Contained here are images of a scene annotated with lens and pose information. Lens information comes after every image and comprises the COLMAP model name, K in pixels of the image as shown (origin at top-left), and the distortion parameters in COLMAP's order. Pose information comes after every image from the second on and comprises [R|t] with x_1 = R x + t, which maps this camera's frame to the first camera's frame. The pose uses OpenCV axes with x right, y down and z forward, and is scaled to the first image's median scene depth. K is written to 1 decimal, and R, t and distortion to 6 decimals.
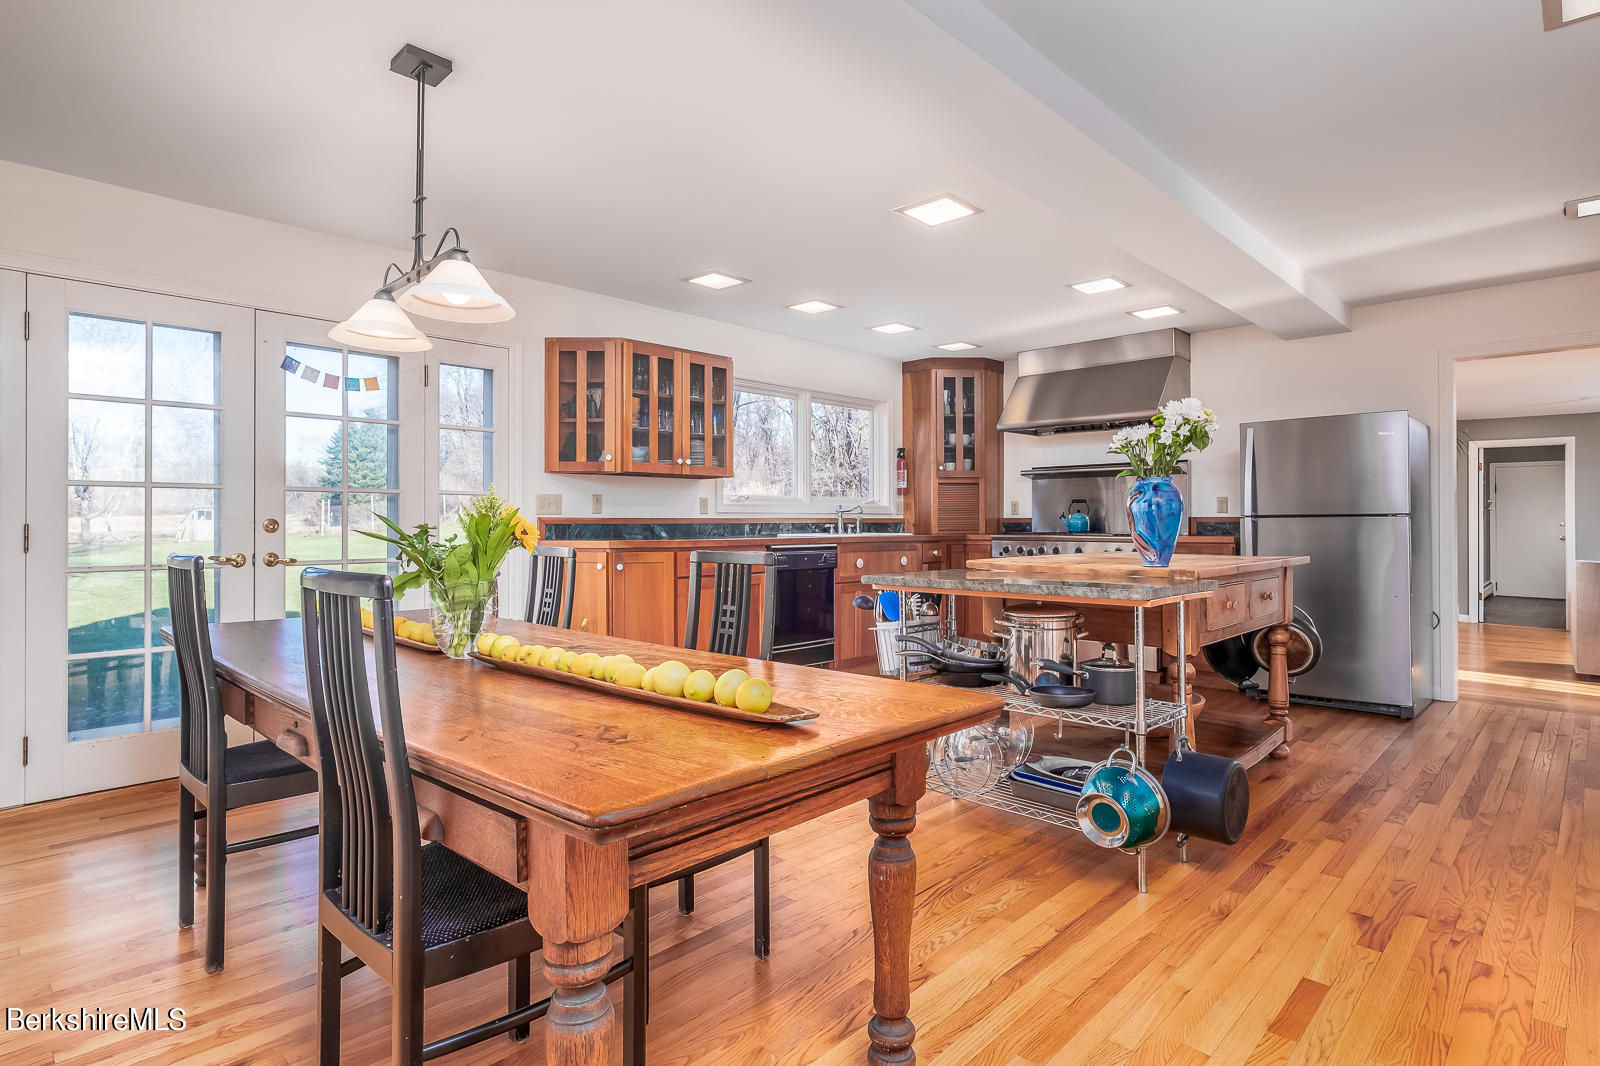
lens RADIAL K [[837.5, 0, 802.3], [0, 837.5, 518.8], [0, 0, 1]] dist [-0.000129, -0.001874]
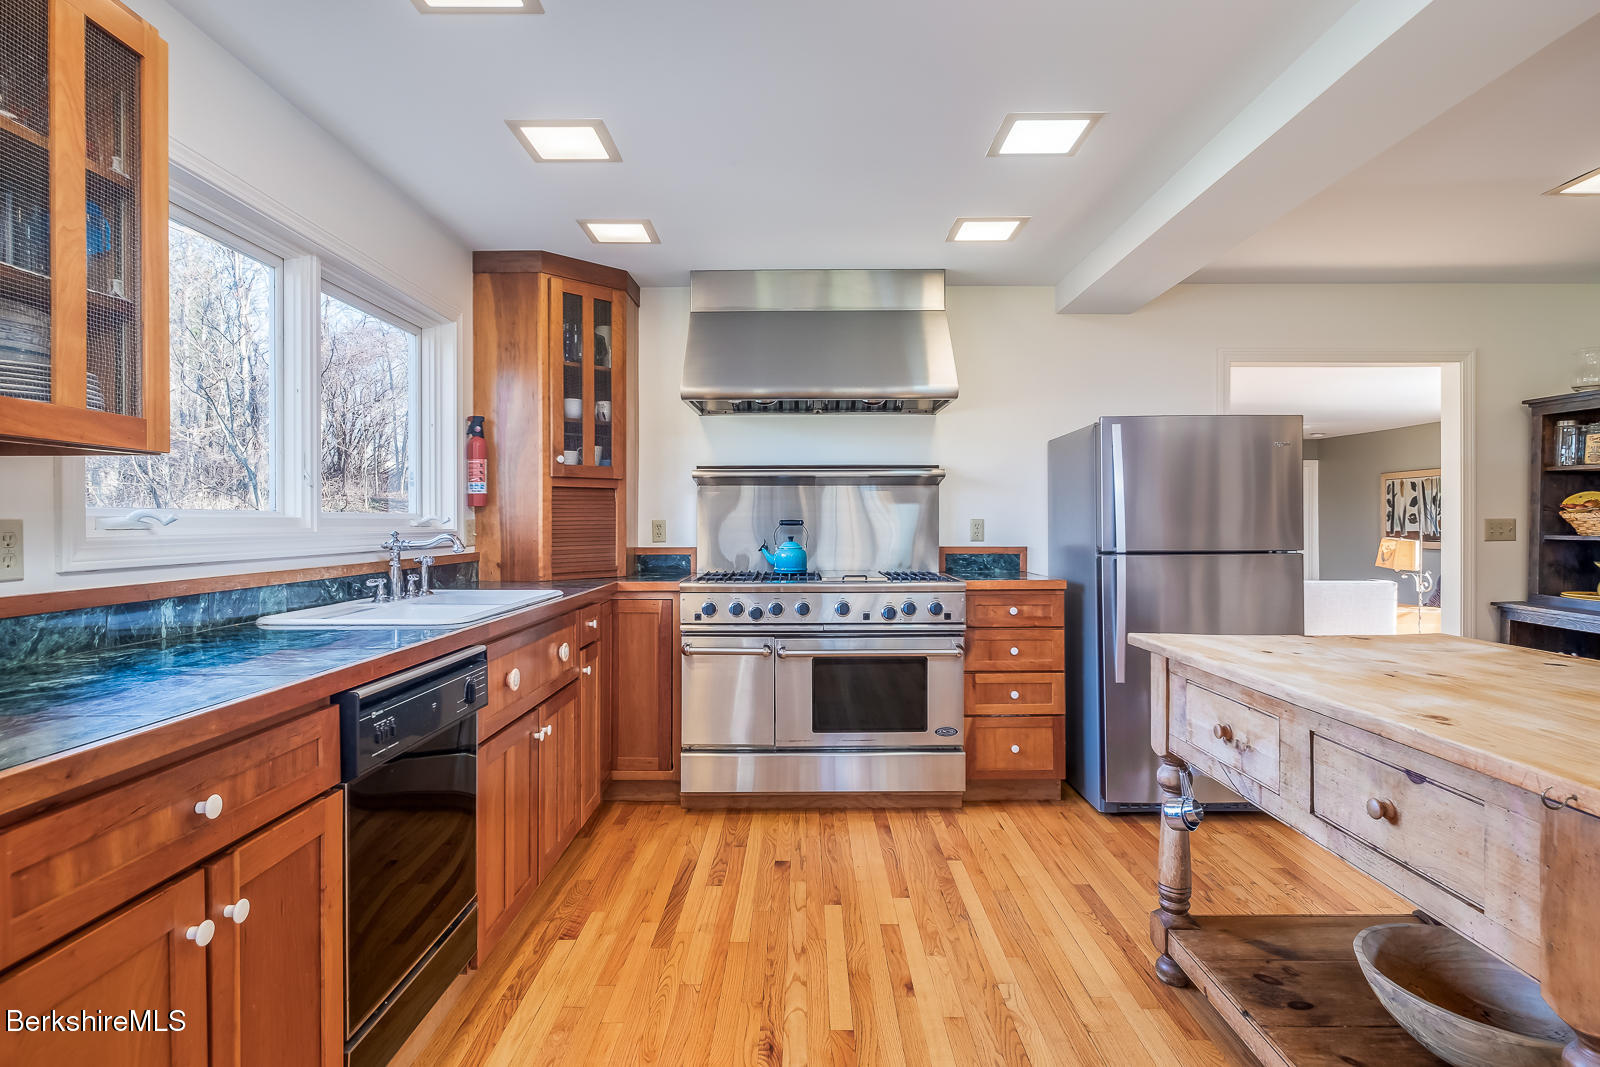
lens RADIAL K [[837.5, 0, 802.4], [0, 837.5, 522.3], [0, 0, 1]] dist [-0.000129, -0.001874]
pose [[0.720397, -0.000451, 0.693562, -0.132472], [-0.000275, 1.000000, 0.000936, -0.028422], [-0.693562, -0.000865, 0.720396, 0.696066]]
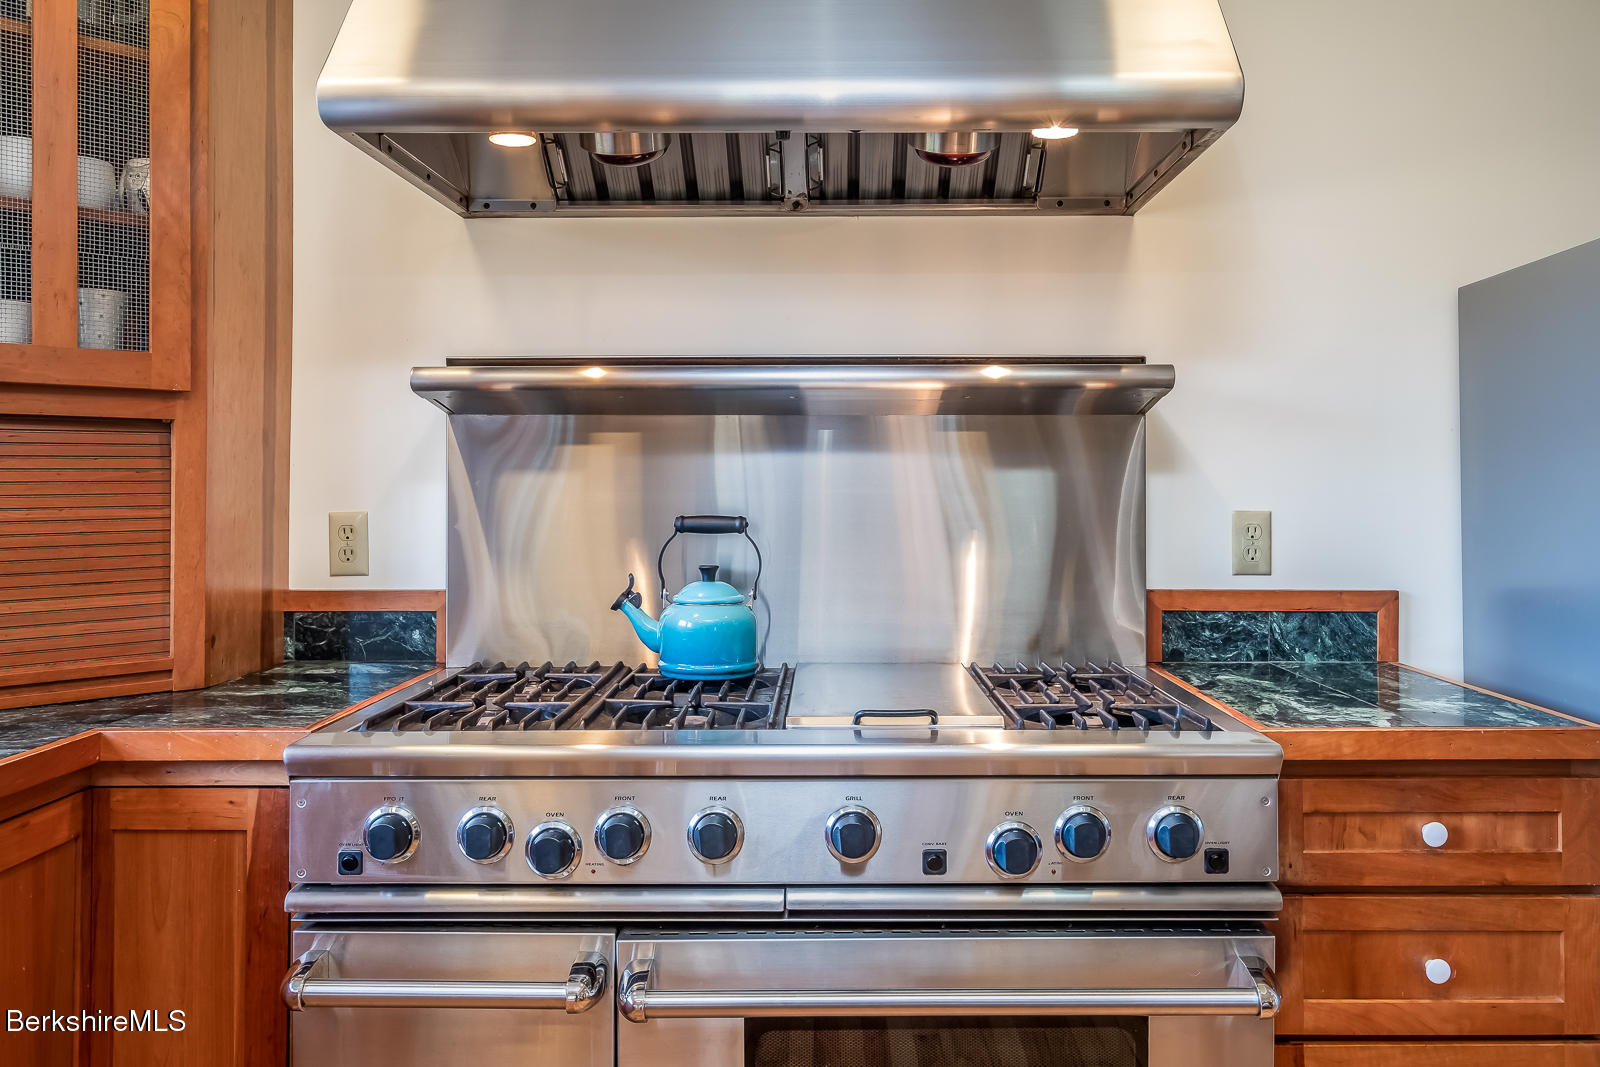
lens RADIAL K [[1245.0, 0, 826.0], [0, 1245.0, 491.6], [0, 0, 1]] dist [0.008197, -0.001290]
pose [[0.727714, -0.001783, 0.685878, 0.175250], [-0.001618, 0.999989, 0.004317, -0.039914], [-0.685879, -0.004251, 0.727703, 0.970797]]
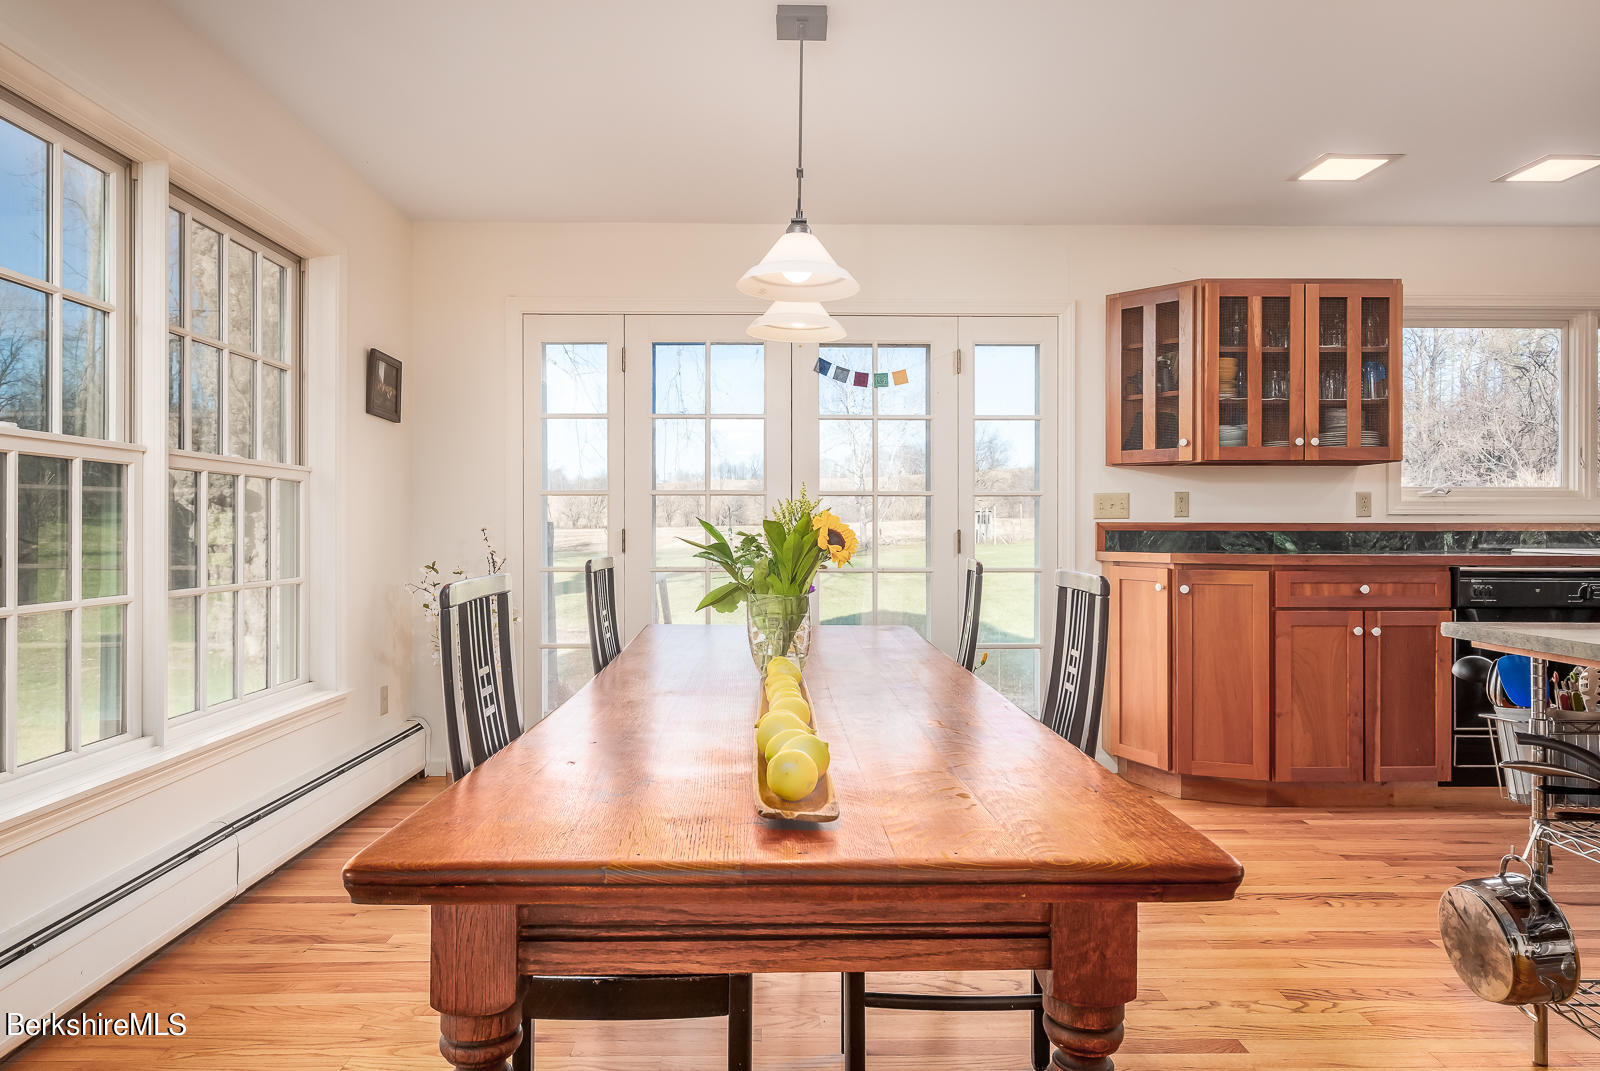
lens RADIAL K [[1007.7, 0, 783.4], [0, 1007.7, 526.7], [0, 0, 1]] dist [0.003660, -0.001325]
pose [[0.701371, 0.002052, -0.712794, 0.150501], [0.000028, 0.999996, 0.002907, -0.000482], [0.712797, -0.002059, 0.701368, 0.107468]]
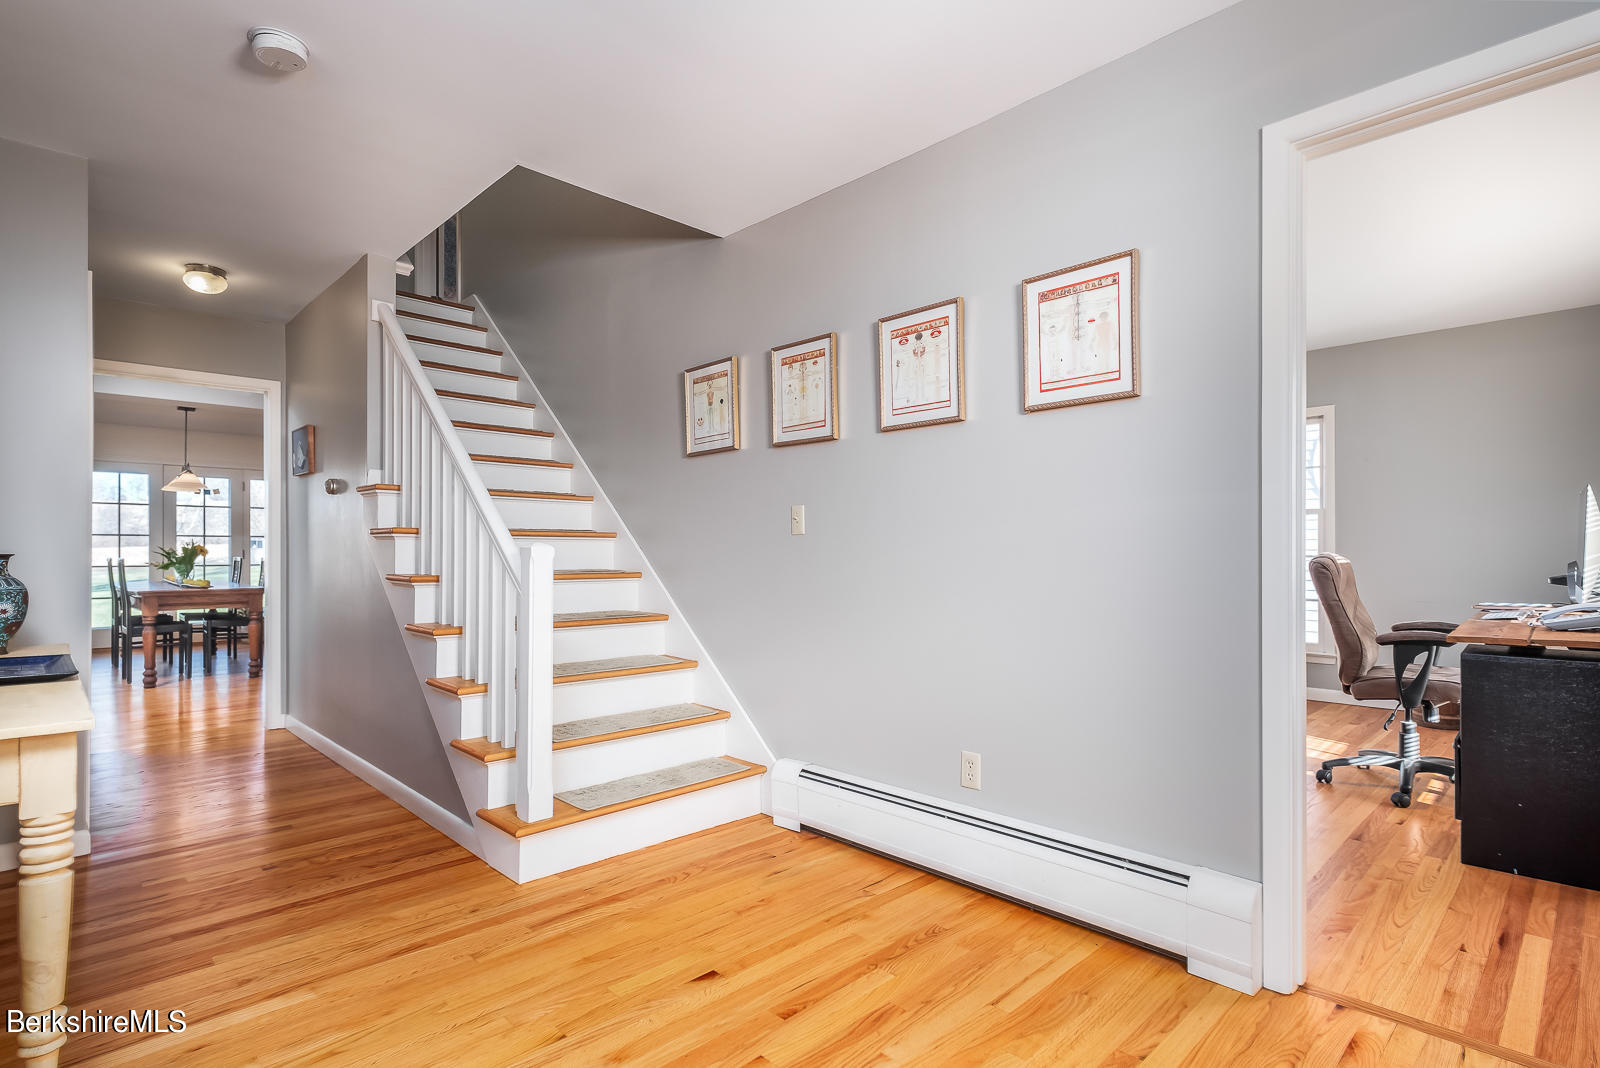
lens RADIAL K [[837.5, 0, 802.5], [0, 837.5, 540.7], [0, 0, 1]] dist [-0.000129, -0.001874]
pose [[0.998014, -0.006520, -0.062648, 1.027371], [0.005964, 0.999941, -0.009054, 0.006532], [0.062703, 0.008662, 0.997995, -0.997806]]
